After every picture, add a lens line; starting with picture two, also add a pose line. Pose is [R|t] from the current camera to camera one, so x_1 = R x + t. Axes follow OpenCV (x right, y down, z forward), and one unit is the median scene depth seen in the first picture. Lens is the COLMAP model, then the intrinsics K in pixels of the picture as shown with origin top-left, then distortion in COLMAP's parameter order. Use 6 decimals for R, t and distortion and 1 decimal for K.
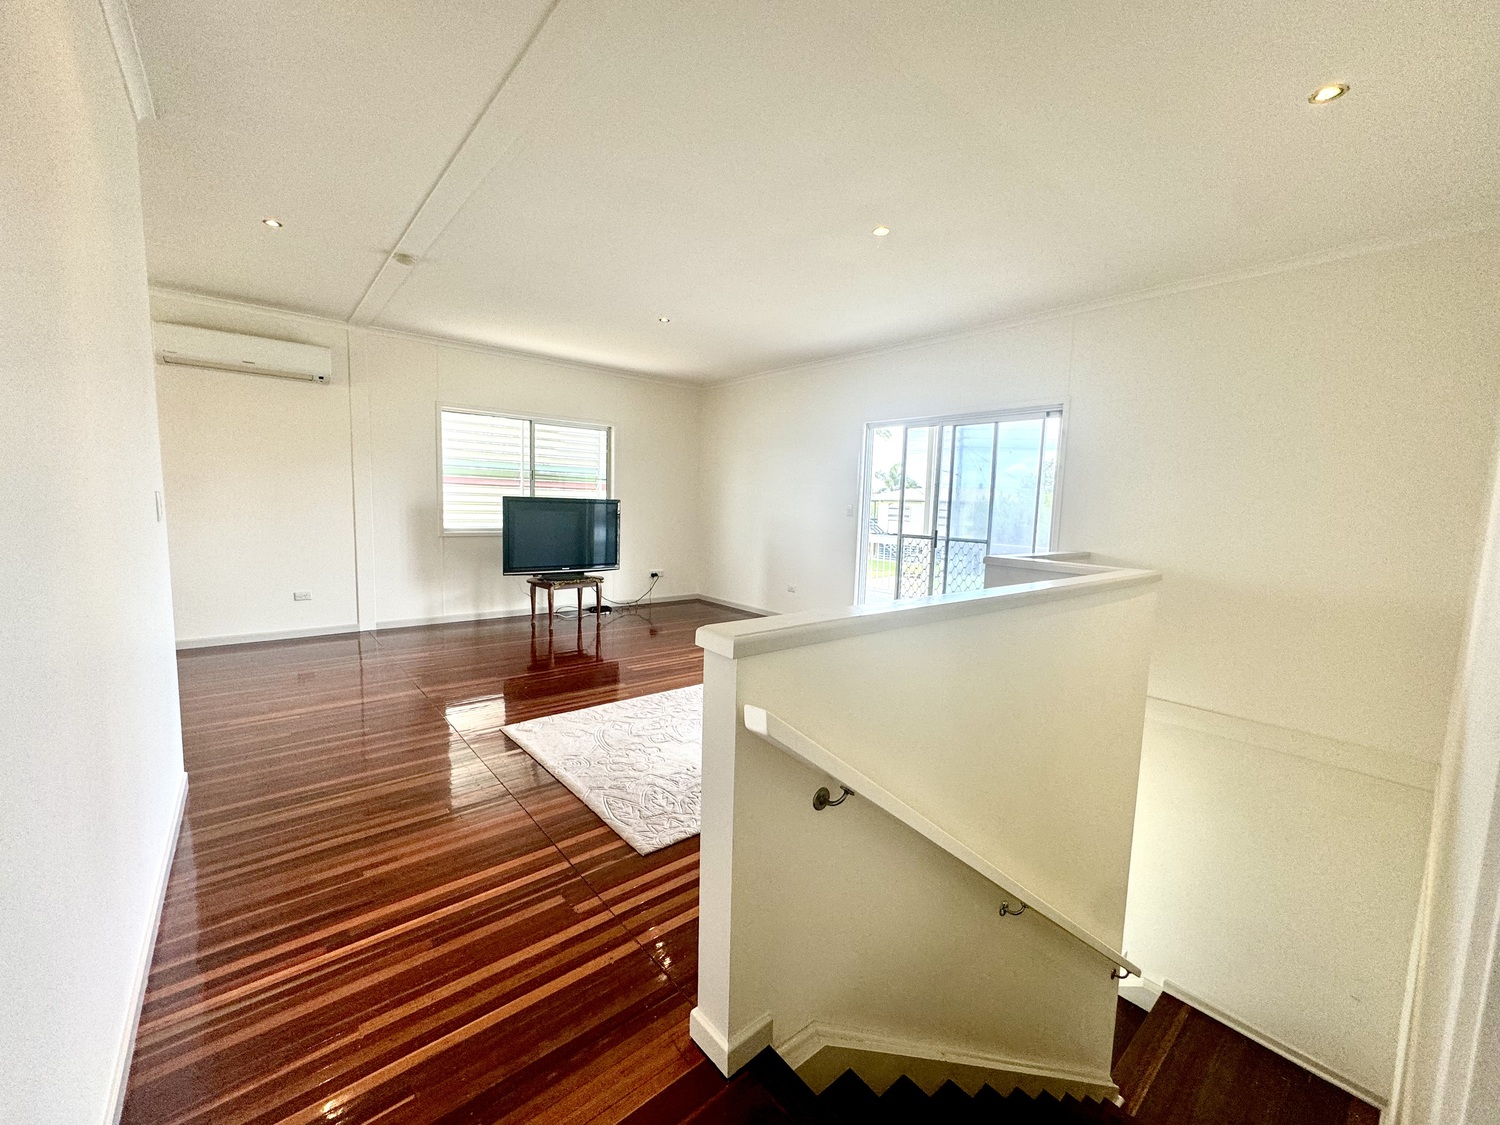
lens RADIAL K [[598.4, 0, 749.3], [0, 598.4, 564.0], [0, 0, 1]] dist [0.001275, -0.000490]
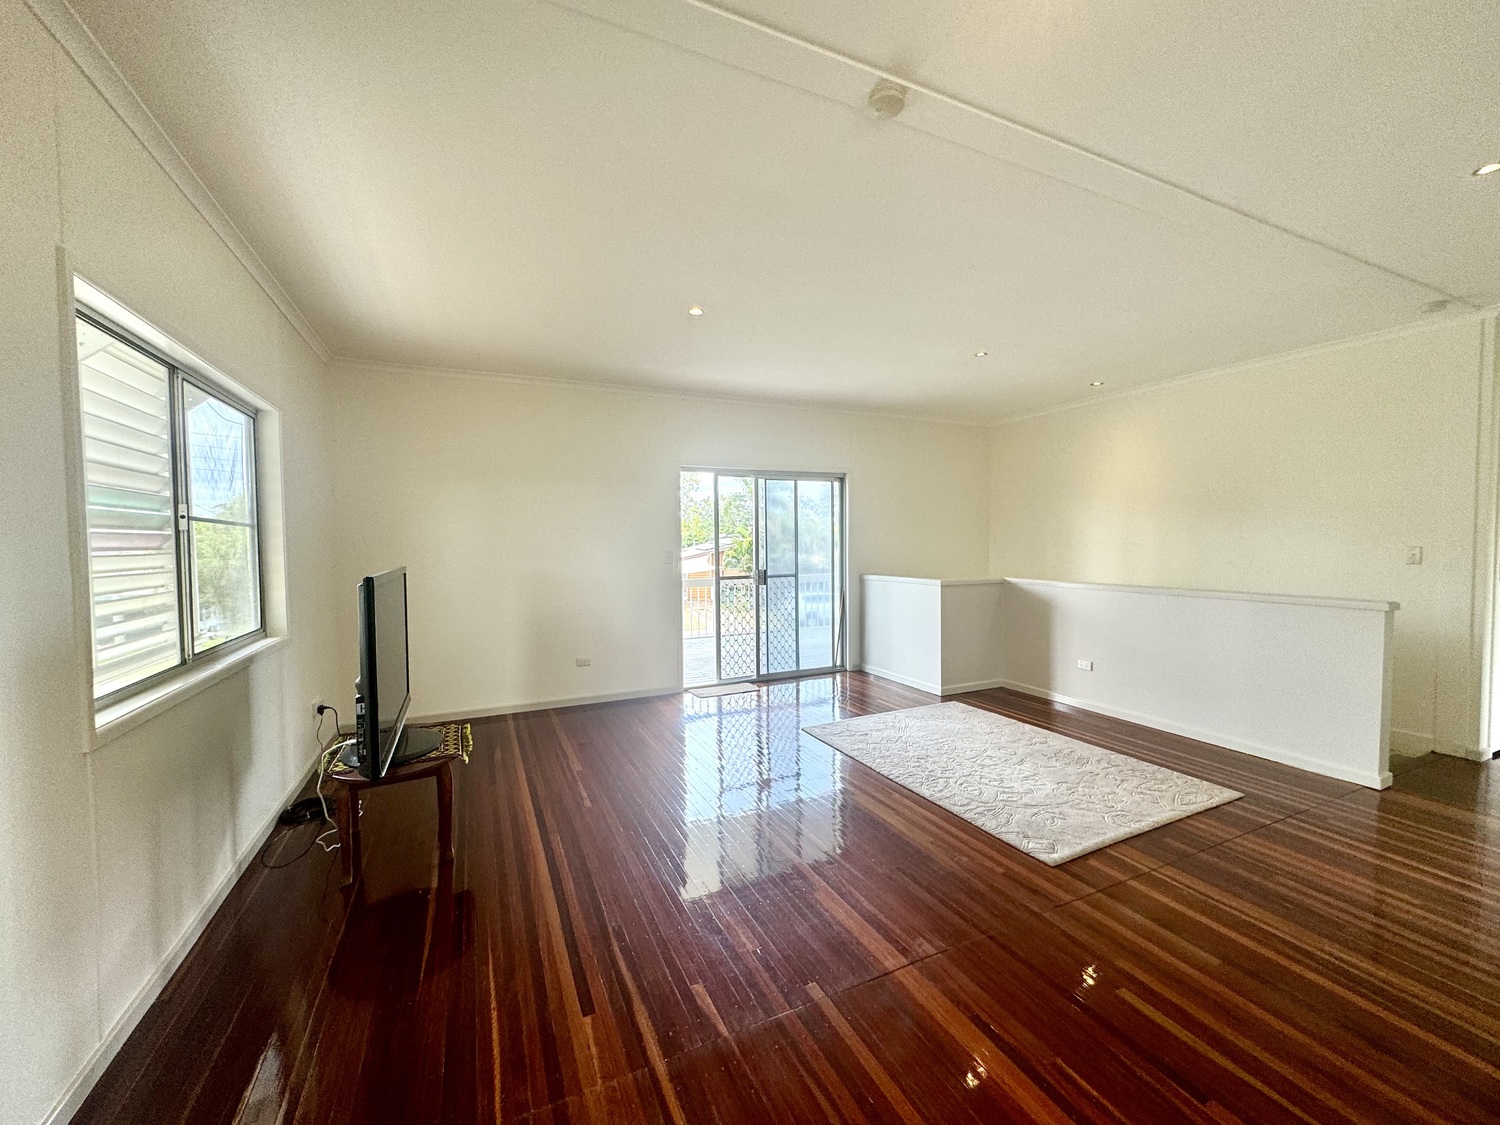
lens RADIAL K [[598.4, 0, 749.5], [0, 598.4, 560.4], [0, 0, 1]] dist [0.001275, -0.000490]
pose [[0.260964, -0.066425, 0.963061, -0.748140], [0.119532, 0.992176, 0.036043, -0.111871], [-0.957920, 0.105711, 0.266862, 0.686948]]
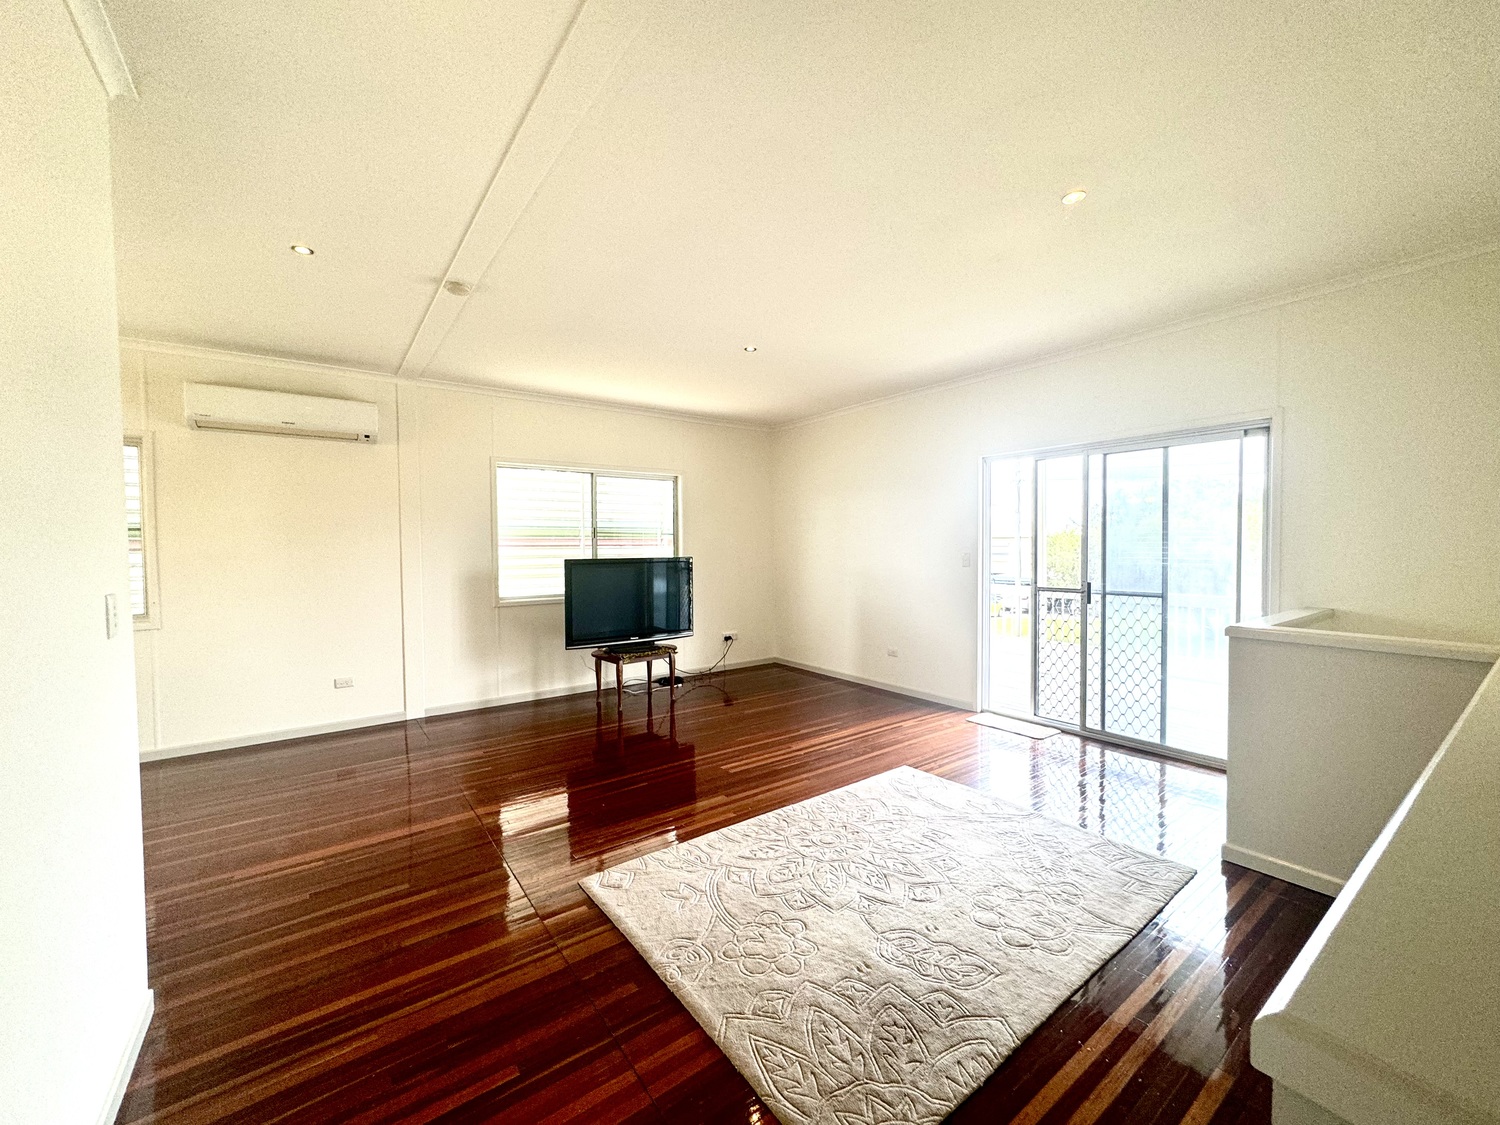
lens RADIAL K [[598.4, 0, 751.5], [0, 598.4, 563.9], [0, 0, 1]] dist [0.001275, -0.000490]
pose [[0.997148, -0.037434, -0.065535, -0.084950], [0.032572, 0.996744, -0.073756, -0.034177], [0.068083, 0.071411, 0.995121, 0.151363]]
